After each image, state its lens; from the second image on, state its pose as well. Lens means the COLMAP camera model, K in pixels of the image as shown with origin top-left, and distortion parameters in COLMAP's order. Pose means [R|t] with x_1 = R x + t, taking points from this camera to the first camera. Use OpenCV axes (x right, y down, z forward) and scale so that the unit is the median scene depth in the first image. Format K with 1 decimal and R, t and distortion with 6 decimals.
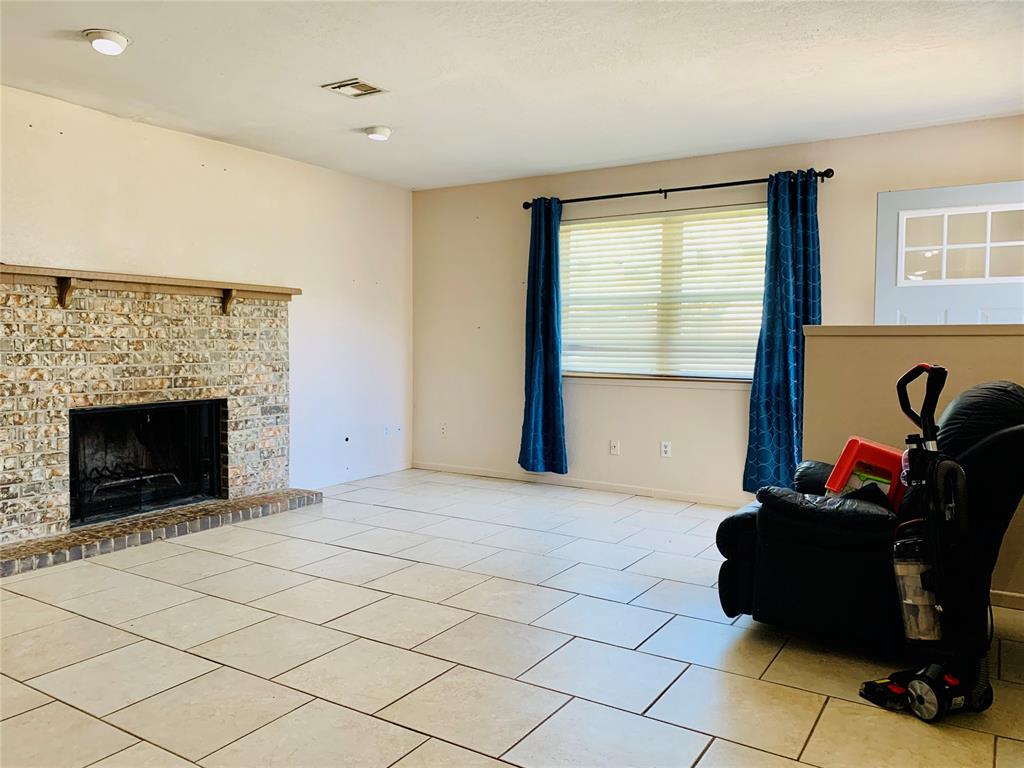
lens RADIAL K [[776.4, 0, 502.1], [0, 776.4, 386.9], [0, 0, 1]] dist [0.037575, -0.029188]
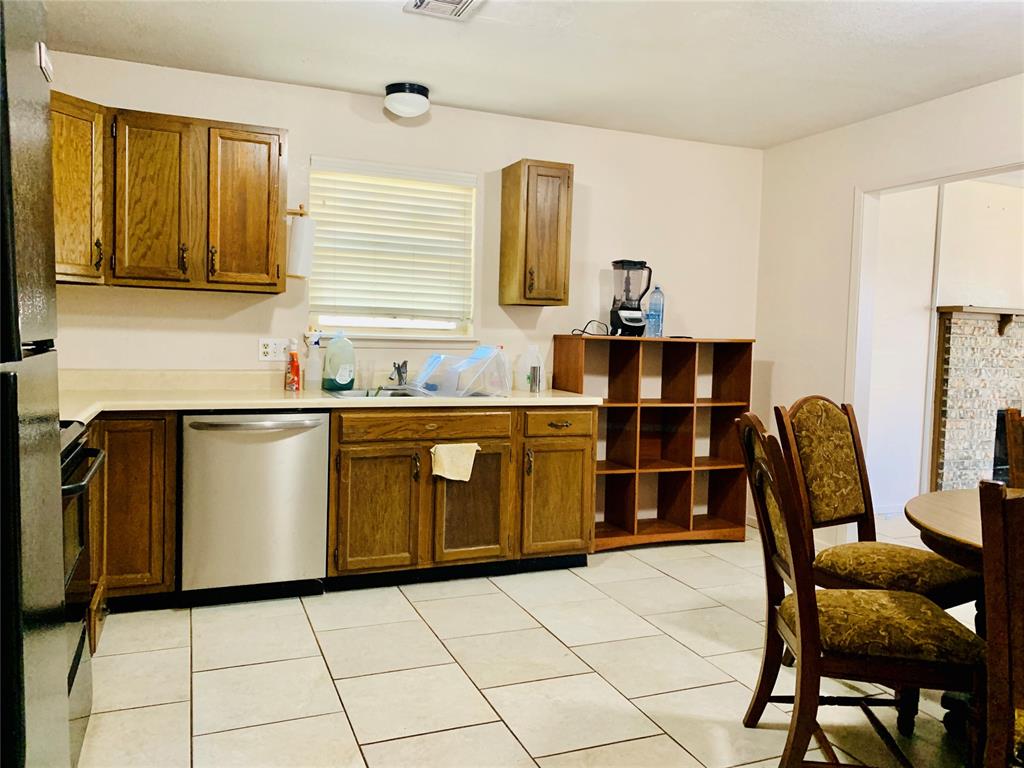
lens RADIAL K [[776.4, 0, 512.1], [0, 776.4, 385.6], [0, 0, 1]] dist [0.037575, -0.029188]
pose [[0.821000, 0.047809, -0.568923, -0.369670], [-0.055284, 0.998462, 0.004126, 0.021621], [0.568245, 0.028065, 0.822381, -0.479323]]
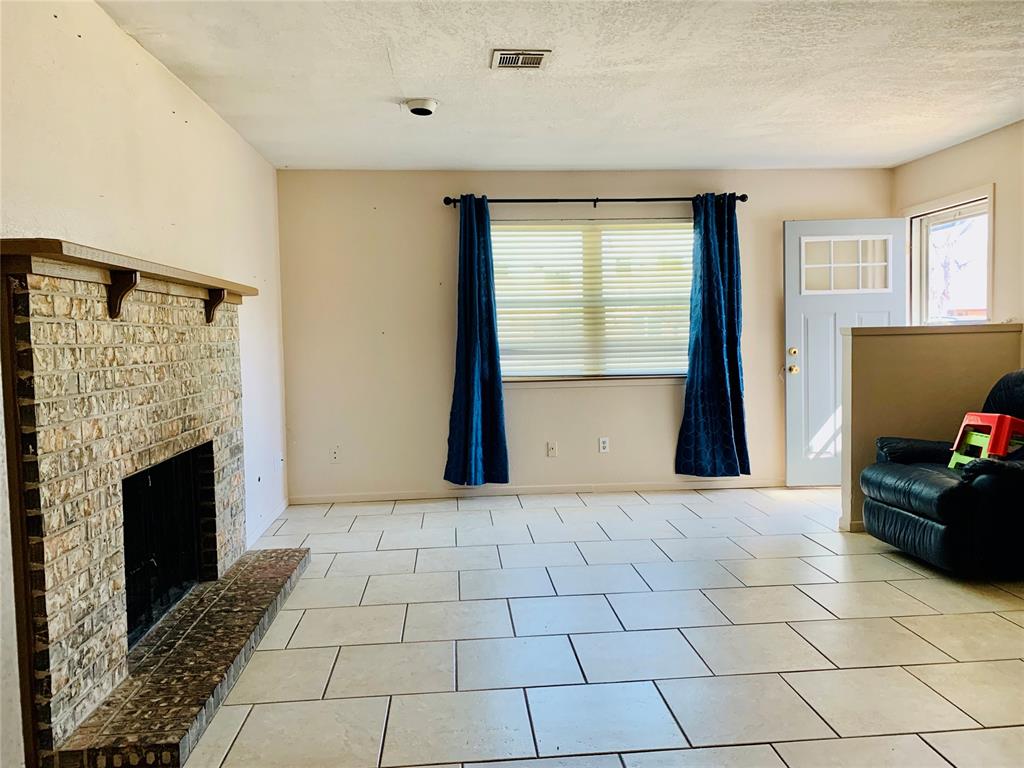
lens RADIAL K [[776.4, 0, 507.7], [0, 776.4, 378.8], [0, 0, 1]] dist [0.037575, -0.029188]
pose [[0.793841, -0.057171, 0.605432, -0.535147], [0.060337, 0.998063, 0.015134, -0.034097], [-0.605125, 0.024516, 0.795753, 0.243855]]
